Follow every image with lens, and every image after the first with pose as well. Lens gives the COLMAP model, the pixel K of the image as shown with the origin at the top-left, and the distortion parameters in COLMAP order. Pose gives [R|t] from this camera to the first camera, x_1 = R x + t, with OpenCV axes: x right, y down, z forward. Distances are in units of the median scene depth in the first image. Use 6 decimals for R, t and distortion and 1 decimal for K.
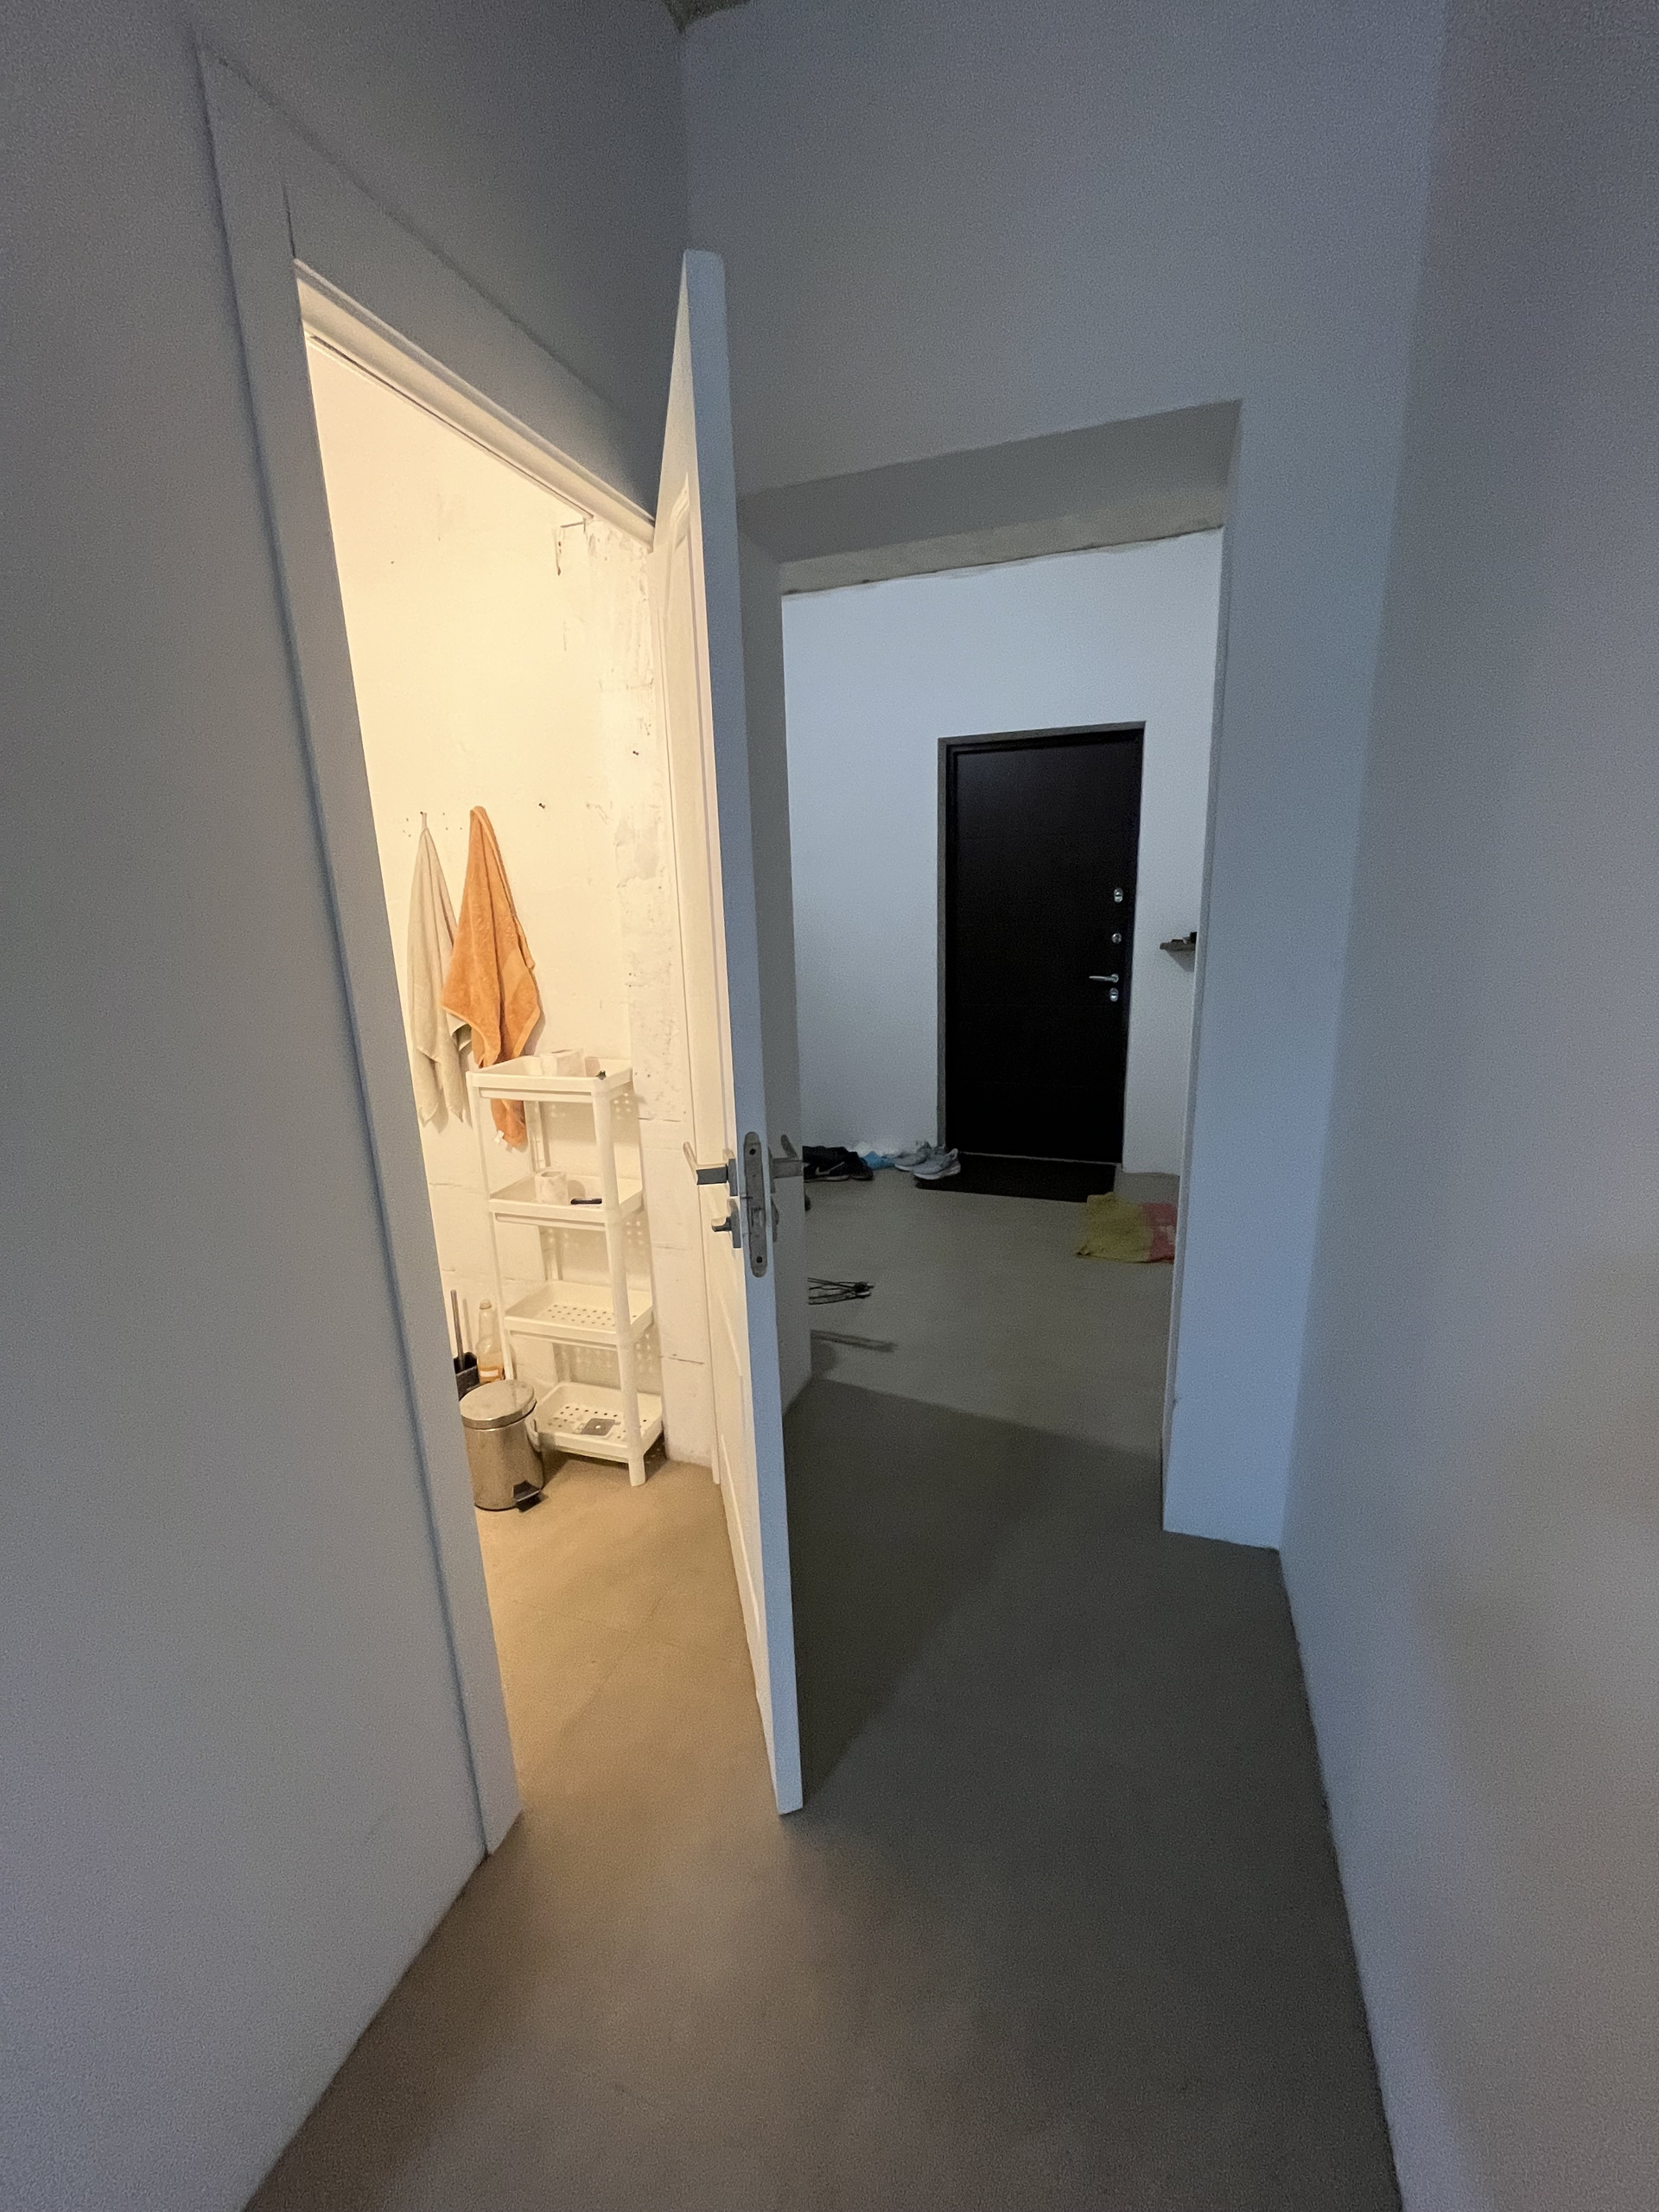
lens RADIAL K [[891.9, 0, 842.0], [0, 891.9, 1105.3], [0, 0, 1]] dist [-0.000816, -0.000225]
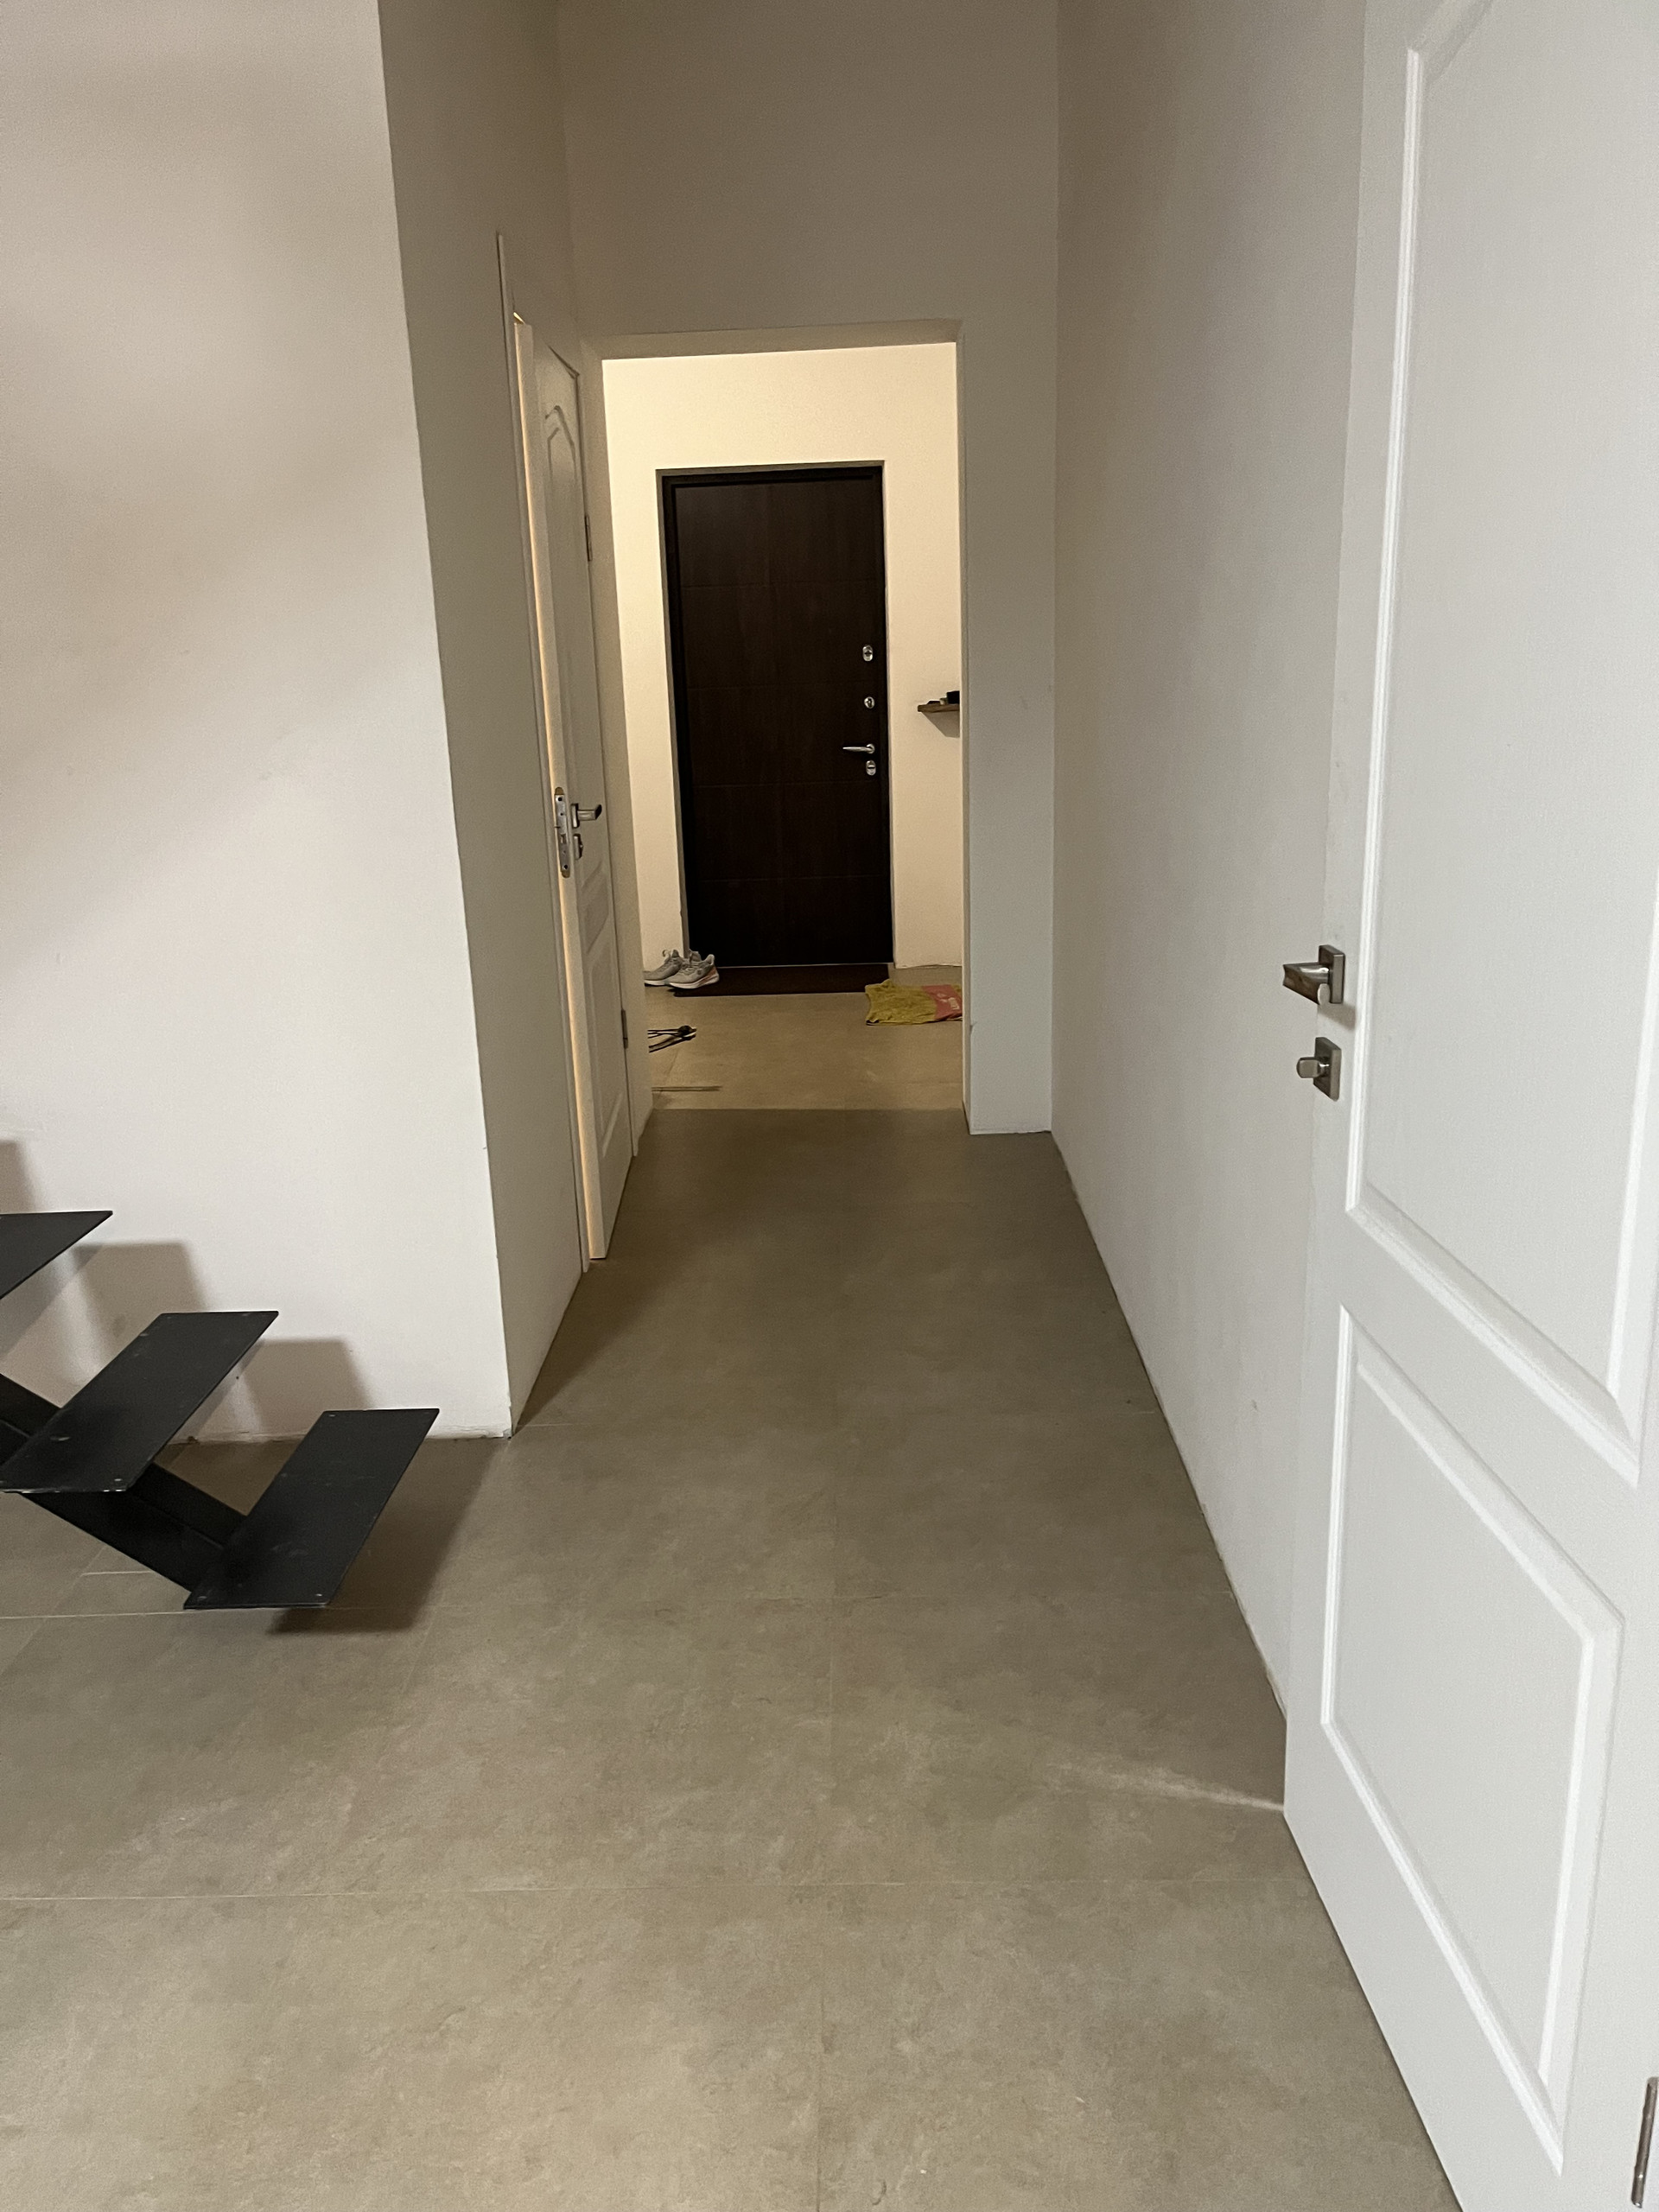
lens RADIAL K [[1680.7, 0, 824.9], [0, 1680.7, 1115.9], [0, 0, 1]] dist [0.091537, -0.109881]
pose [[0.952996, -0.091119, 0.288956, -0.267061], [0.083322, 0.995751, 0.039197, 0.158384], [-0.291300, -0.013278, 0.956540, -0.624491]]
